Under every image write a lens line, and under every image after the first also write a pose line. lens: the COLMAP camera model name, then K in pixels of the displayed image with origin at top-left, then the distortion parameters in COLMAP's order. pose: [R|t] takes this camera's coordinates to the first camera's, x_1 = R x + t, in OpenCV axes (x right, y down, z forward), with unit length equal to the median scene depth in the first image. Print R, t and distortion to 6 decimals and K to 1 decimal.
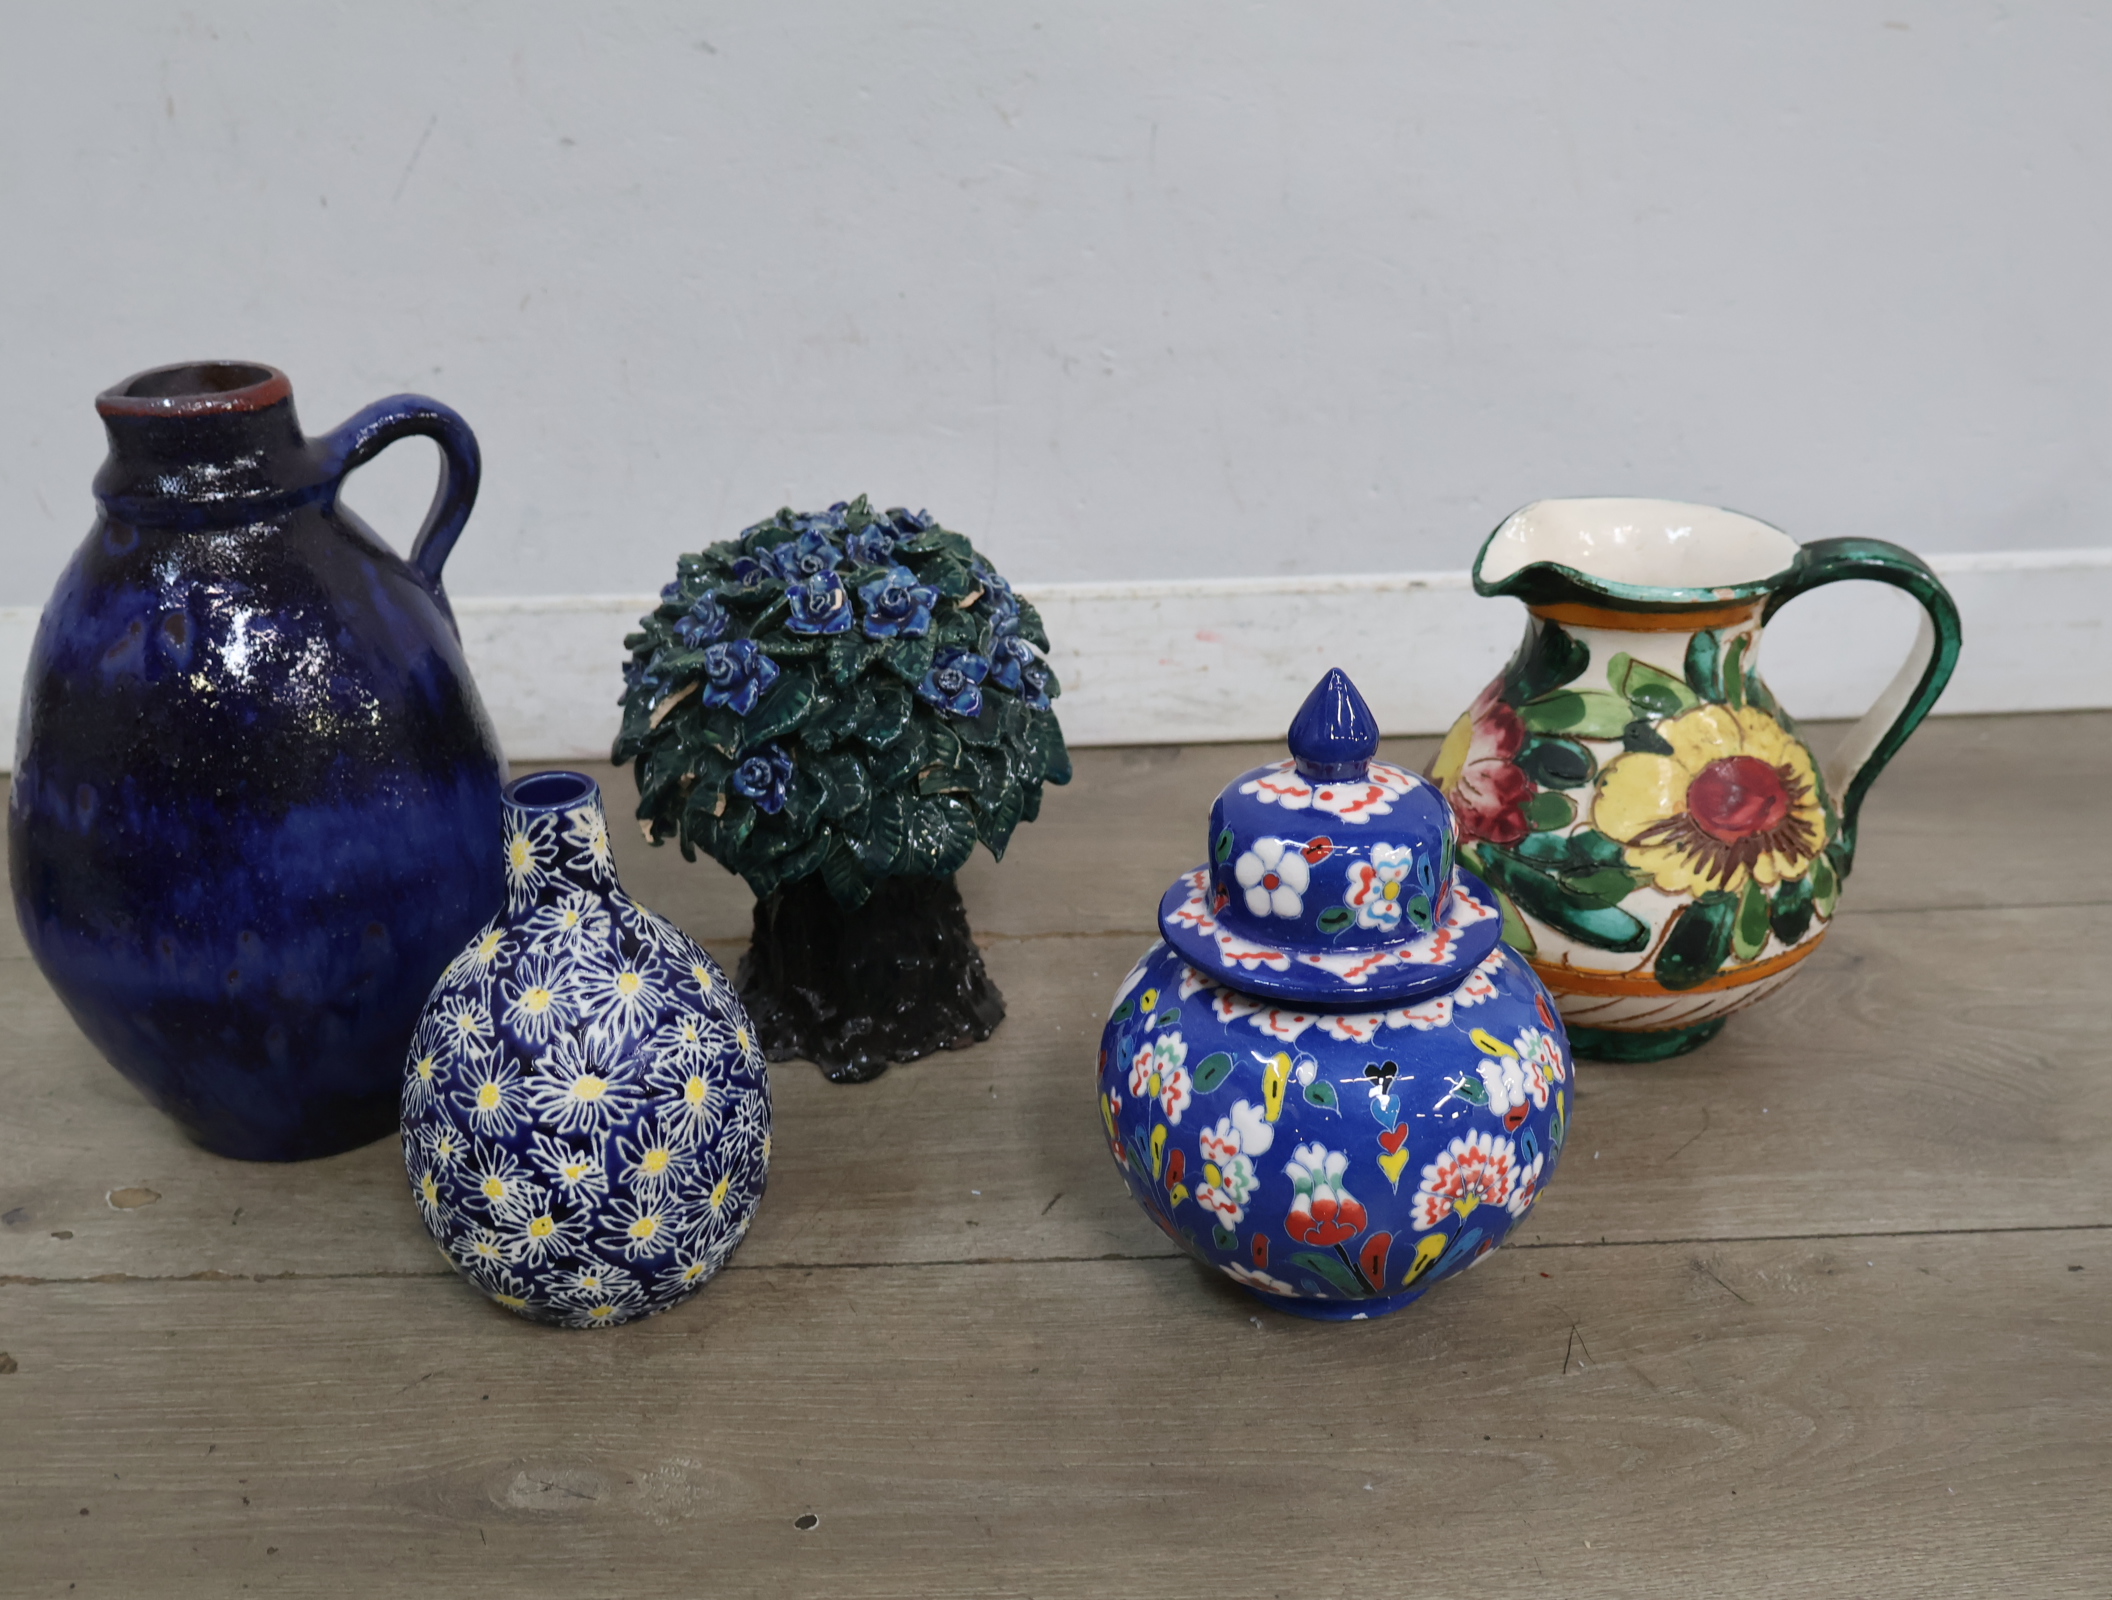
lens RADIAL K [[2393.4, 0, 1060.3], [0, 2393.4, 783.8], [0, 0, 1]] dist [-0.000183, 0.000000]
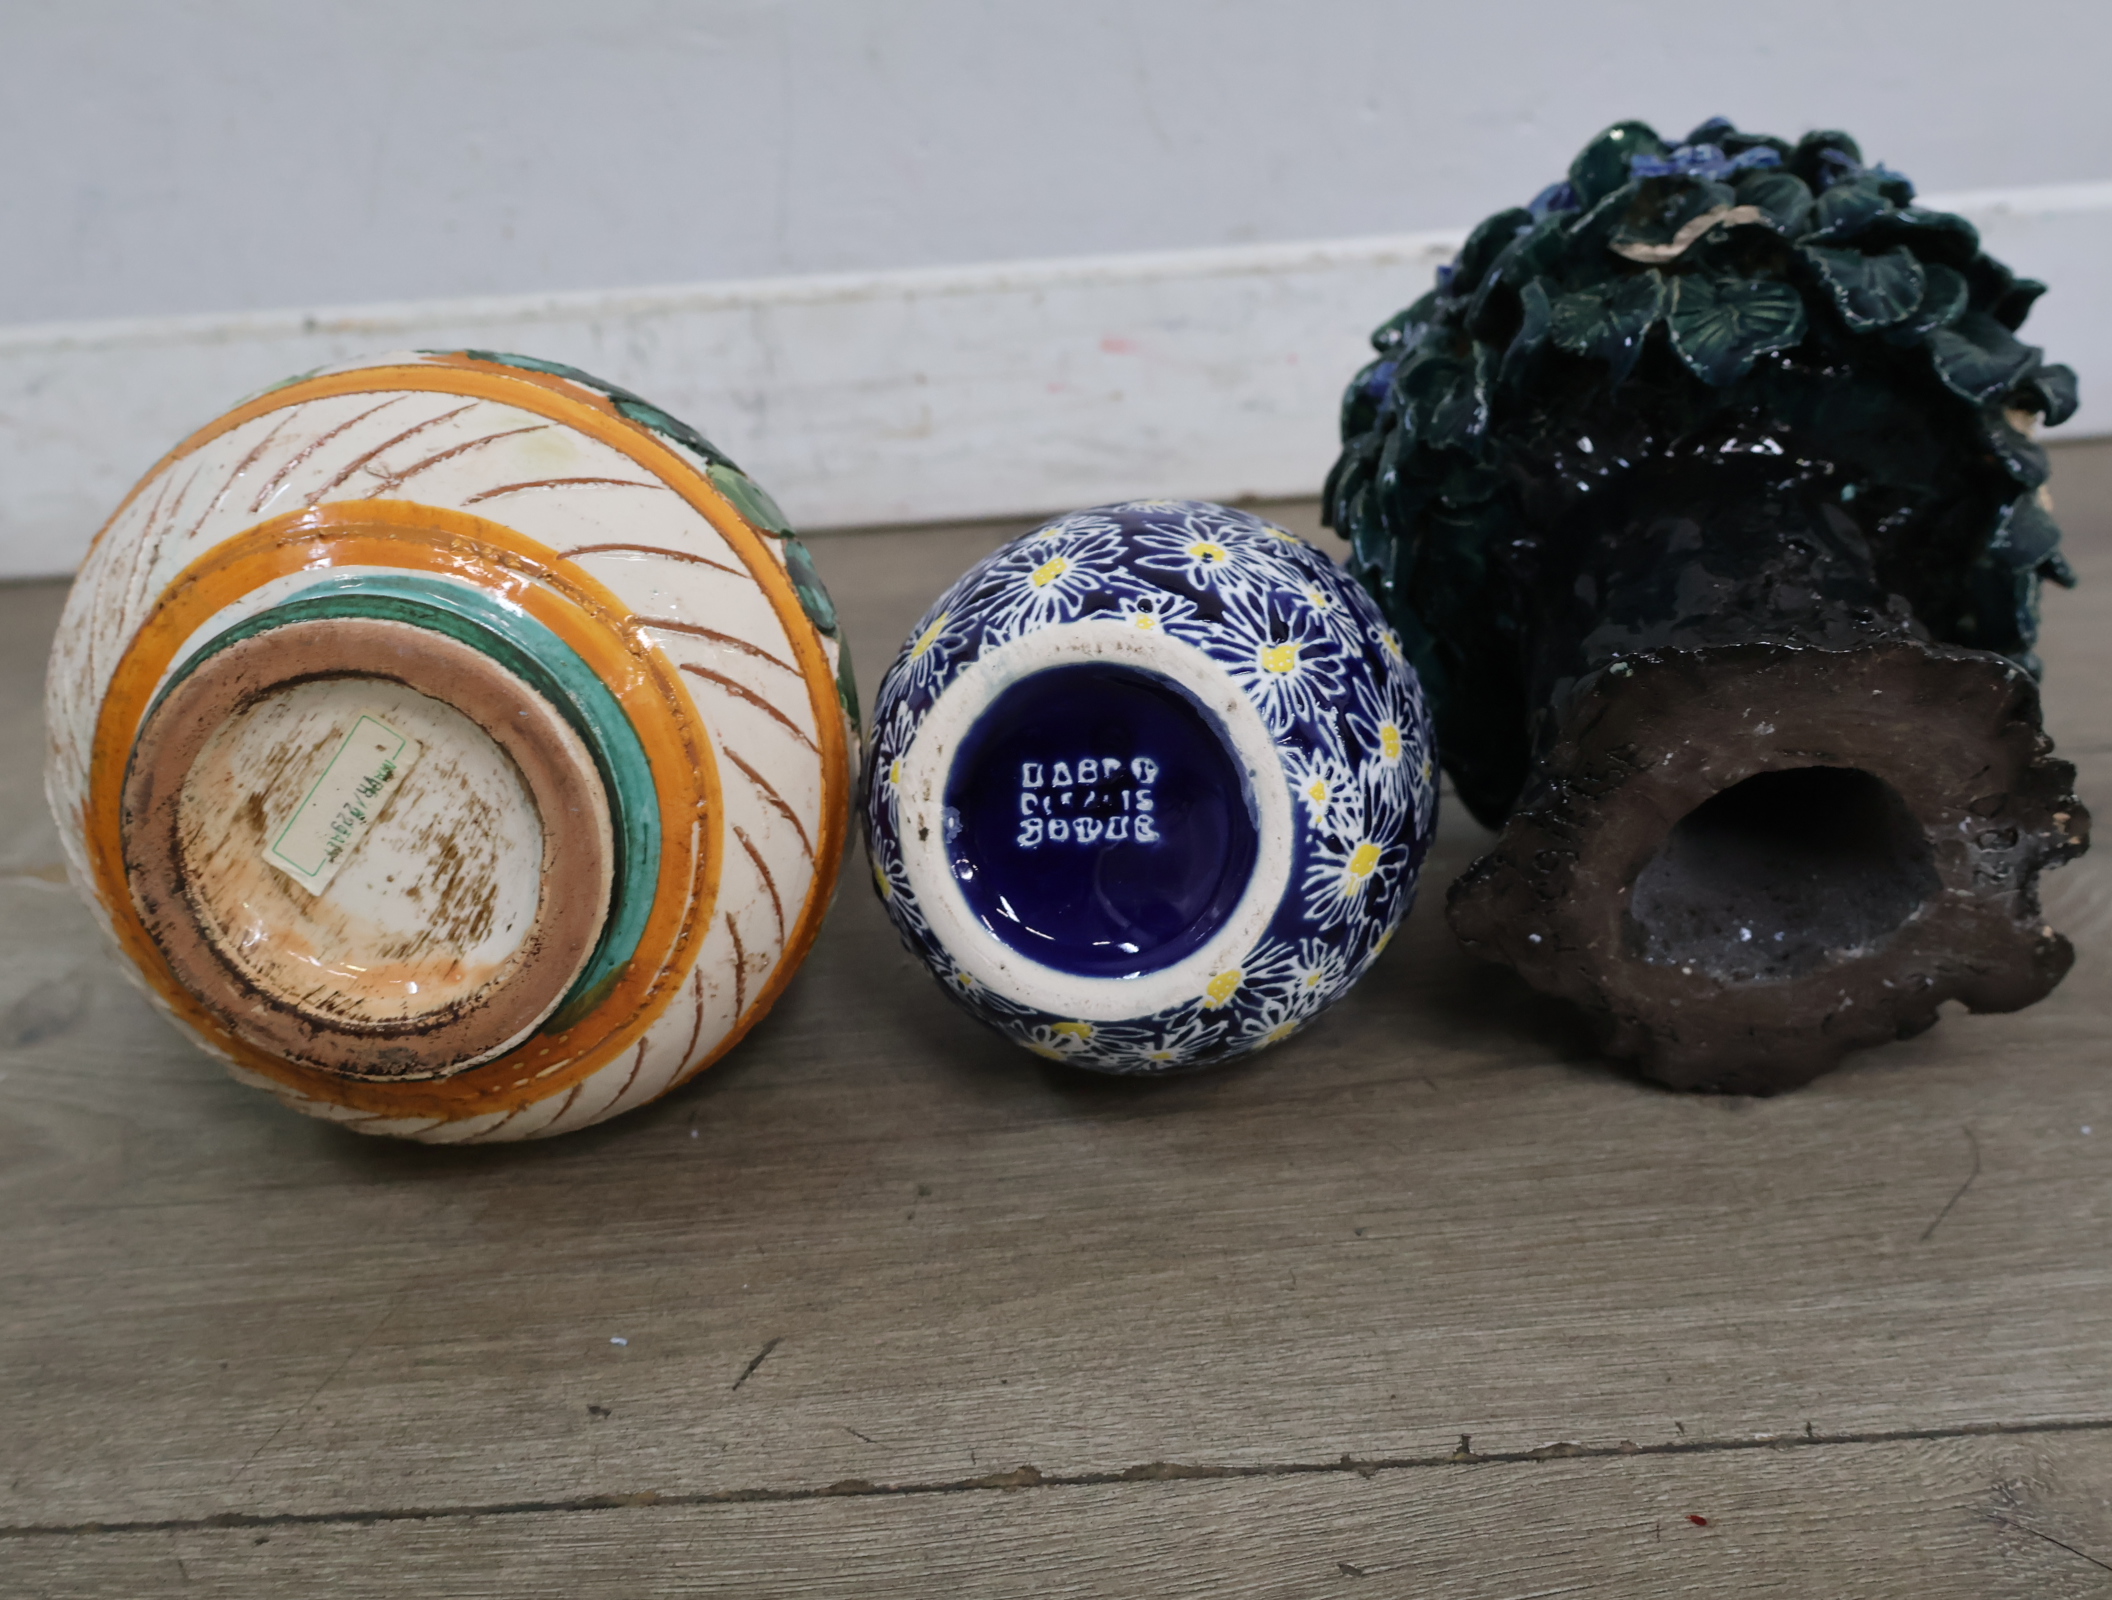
lens RADIAL K [[2393.4, 0, 1064.2], [0, 2393.4, 797.5], [0, 0, 1]] dist [-0.000183, 0.000000]
pose [[0.999201, -0.033361, -0.022000, 0.090839], [0.035121, 0.995748, 0.085166, 0.008248], [0.019065, -0.085871, 0.996124, 0.541454]]
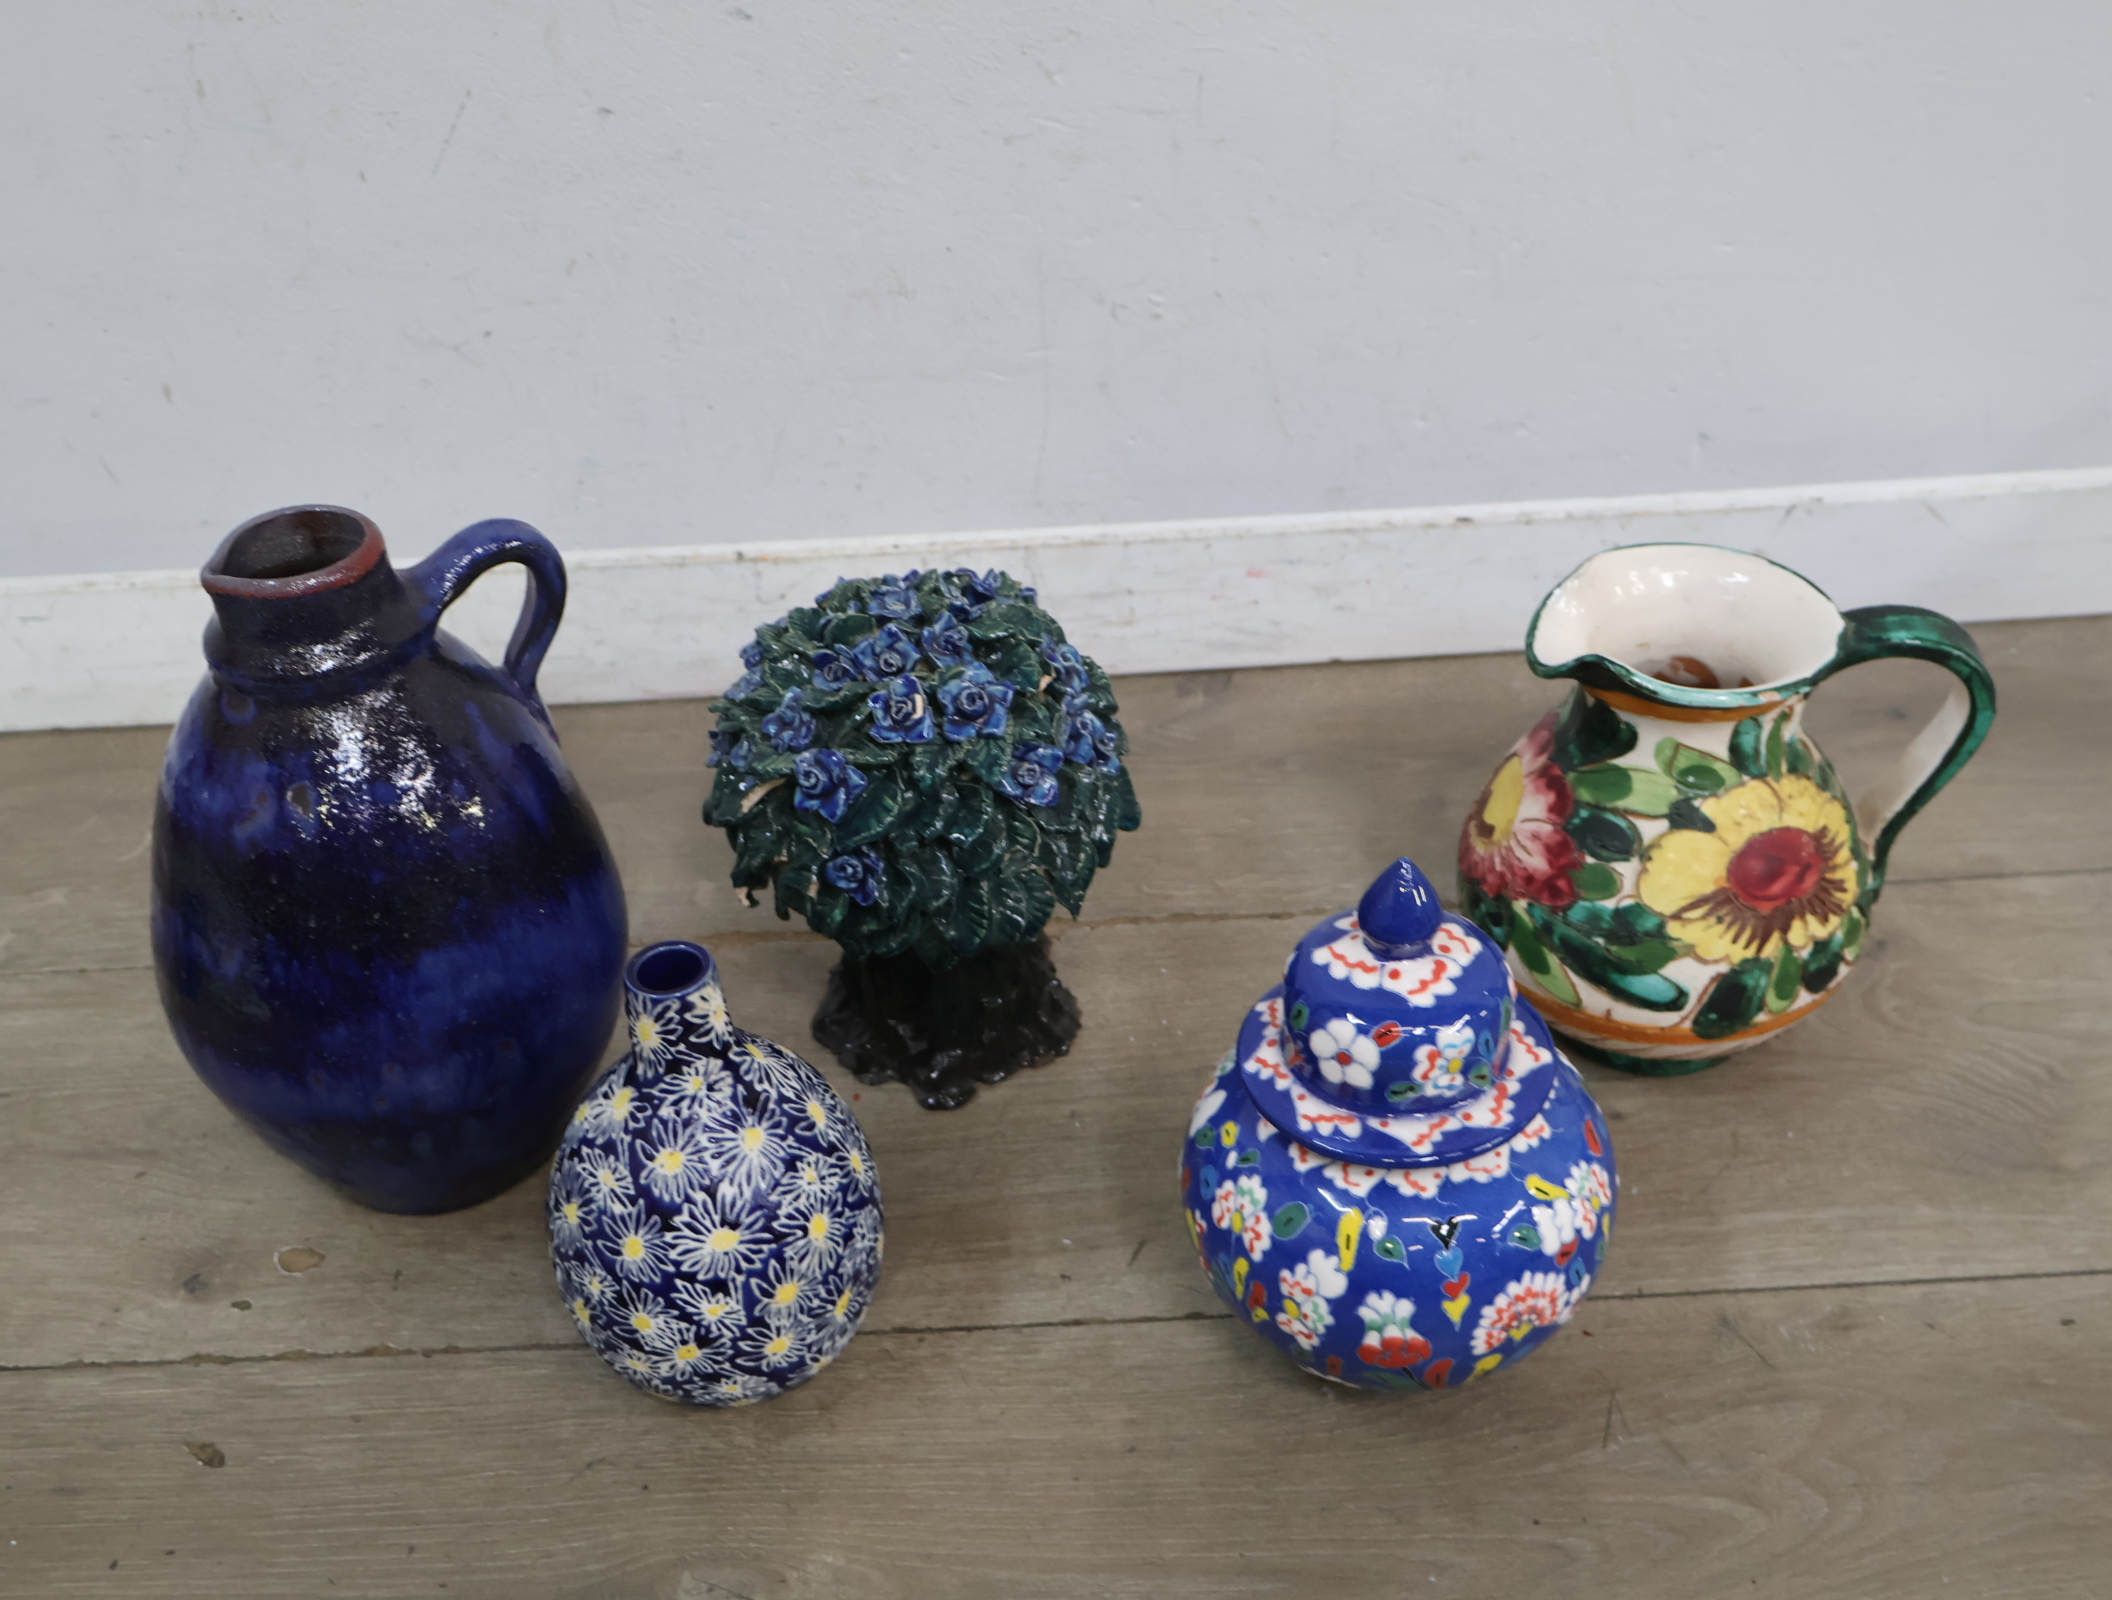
lens RADIAL K [[2393.4, 0, 1064.8], [0, 2393.4, 812.5], [0, 0, 1]] dist [-0.000183, 0.000000]
pose [[0.999622, -0.026464, -0.007511, -0.025804], [0.027447, 0.977856, 0.207472, -0.281800], [0.001854, -0.207600, 0.978212, -0.035787]]
